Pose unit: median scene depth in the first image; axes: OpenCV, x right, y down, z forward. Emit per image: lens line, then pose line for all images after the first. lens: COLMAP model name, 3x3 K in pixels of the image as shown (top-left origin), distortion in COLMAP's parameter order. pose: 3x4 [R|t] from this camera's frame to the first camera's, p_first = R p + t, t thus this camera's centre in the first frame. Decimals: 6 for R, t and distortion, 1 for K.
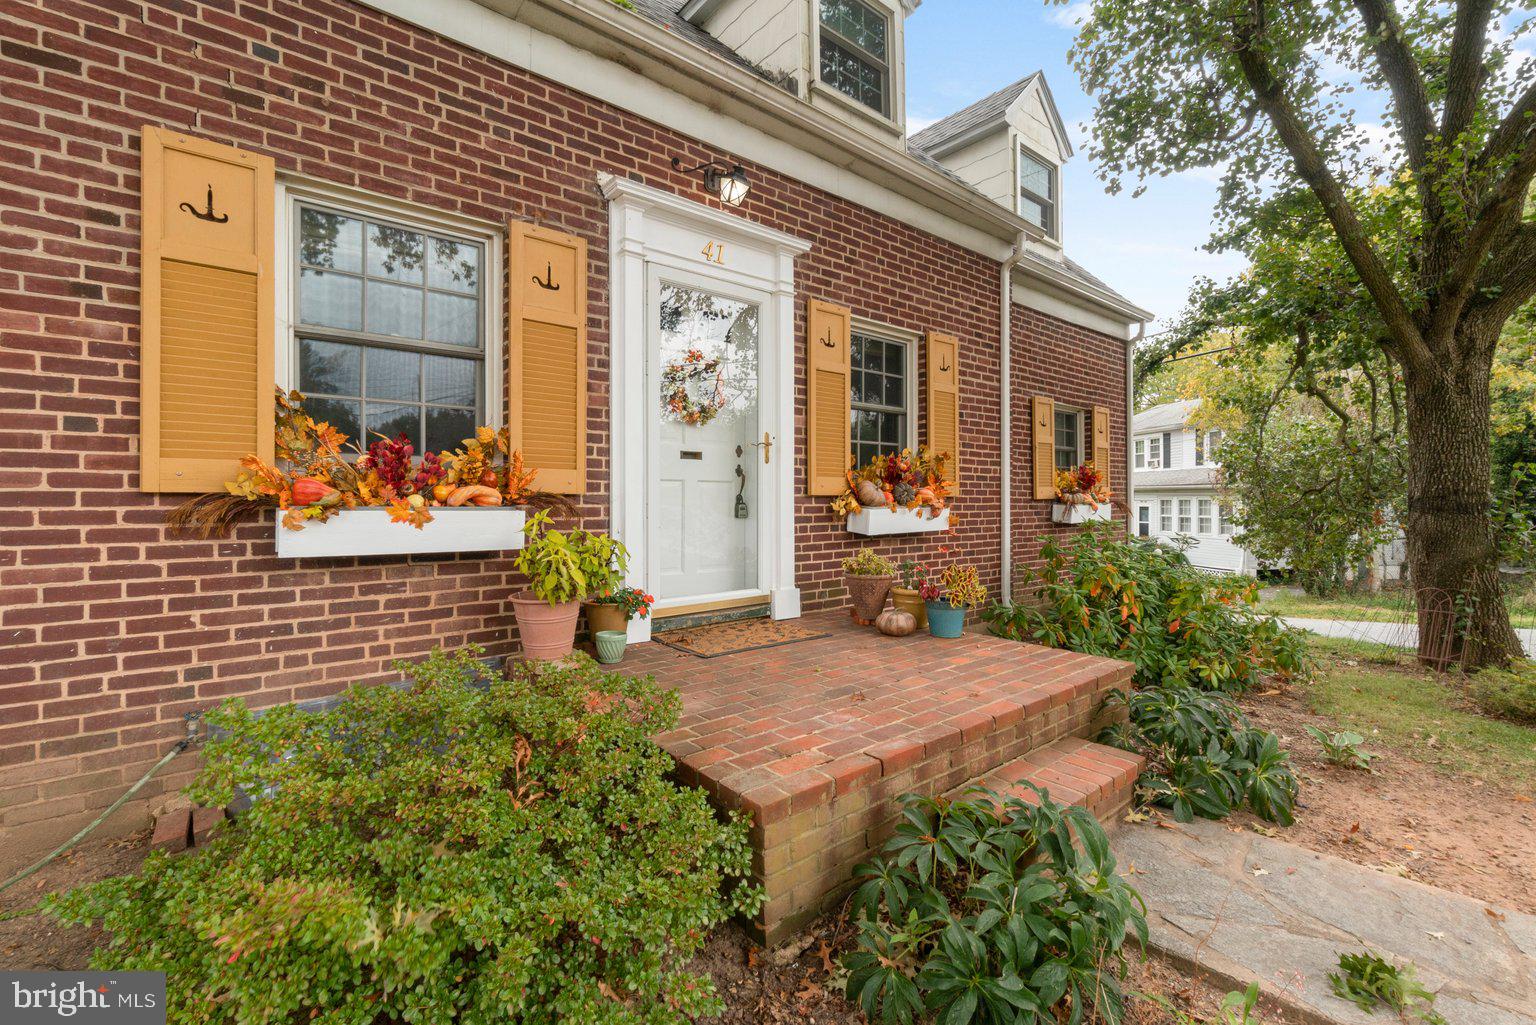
lens RADIAL K [[665.6, 0, 764.8], [0, 665.6, 506.0], [0, 0, 1]] dist [-0.004246, -0.000747]
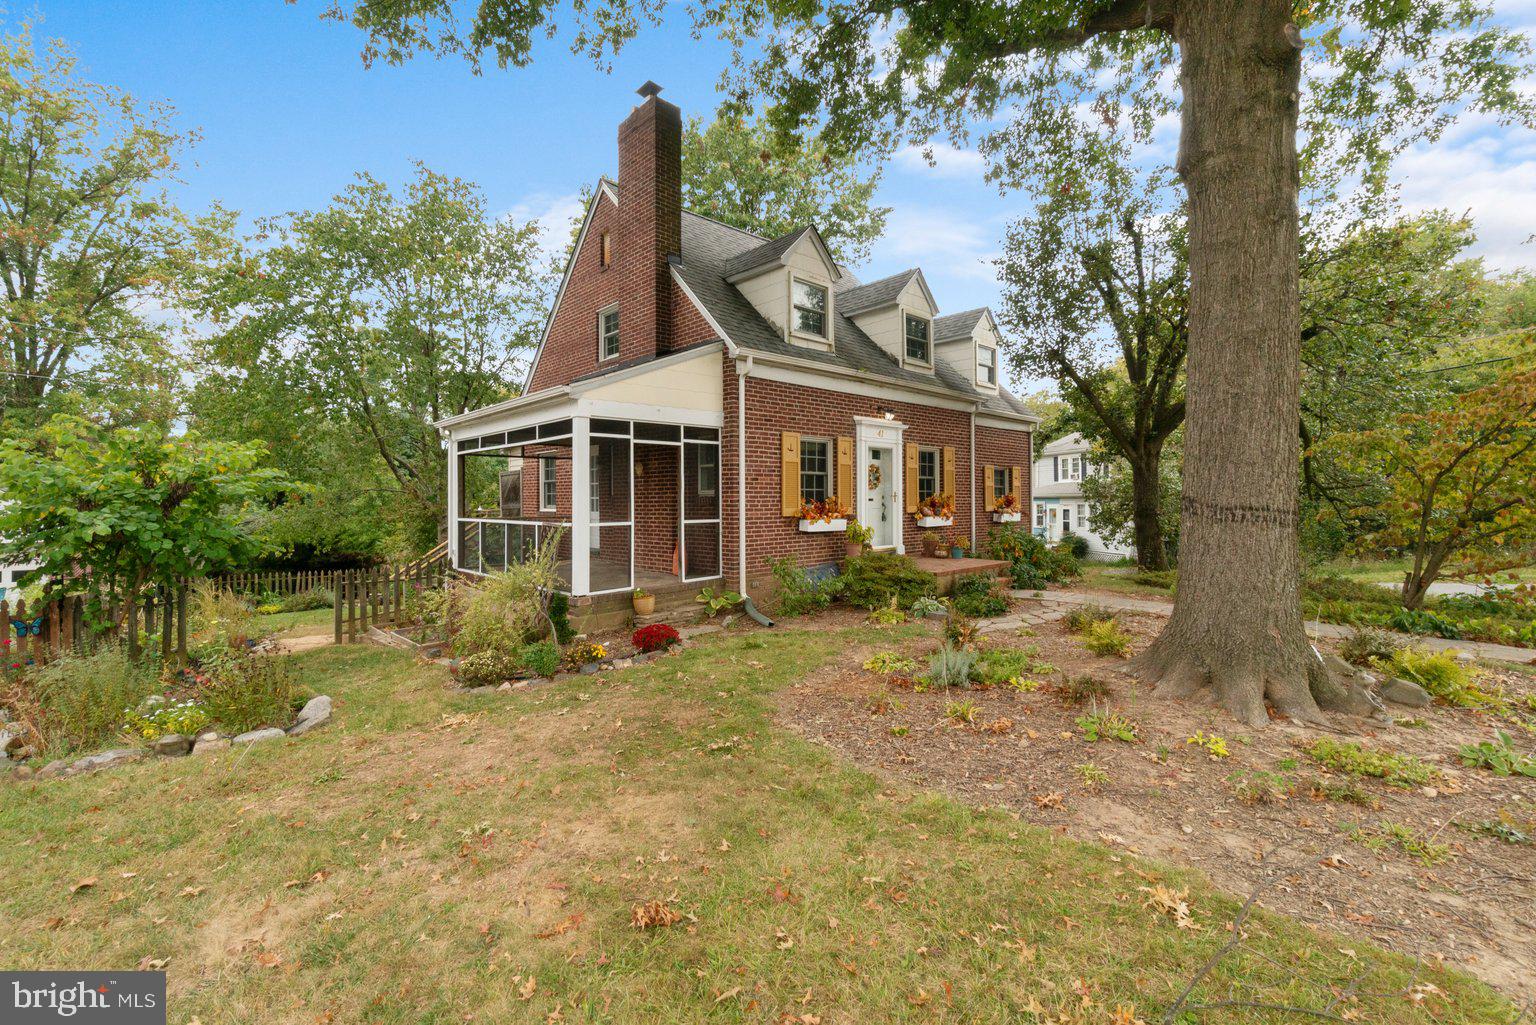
lens RADIAL K [[665.6, 0, 759.5], [0, 665.6, 502.7], [0, 0, 1]] dist [-0.004246, -0.000747]
pose [[0.998505, -0.001612, 0.054642, -0.706699], [0.001807, 0.999992, -0.003508, -0.049286], [-0.054636, 0.003601, 0.998500, -1.775660]]
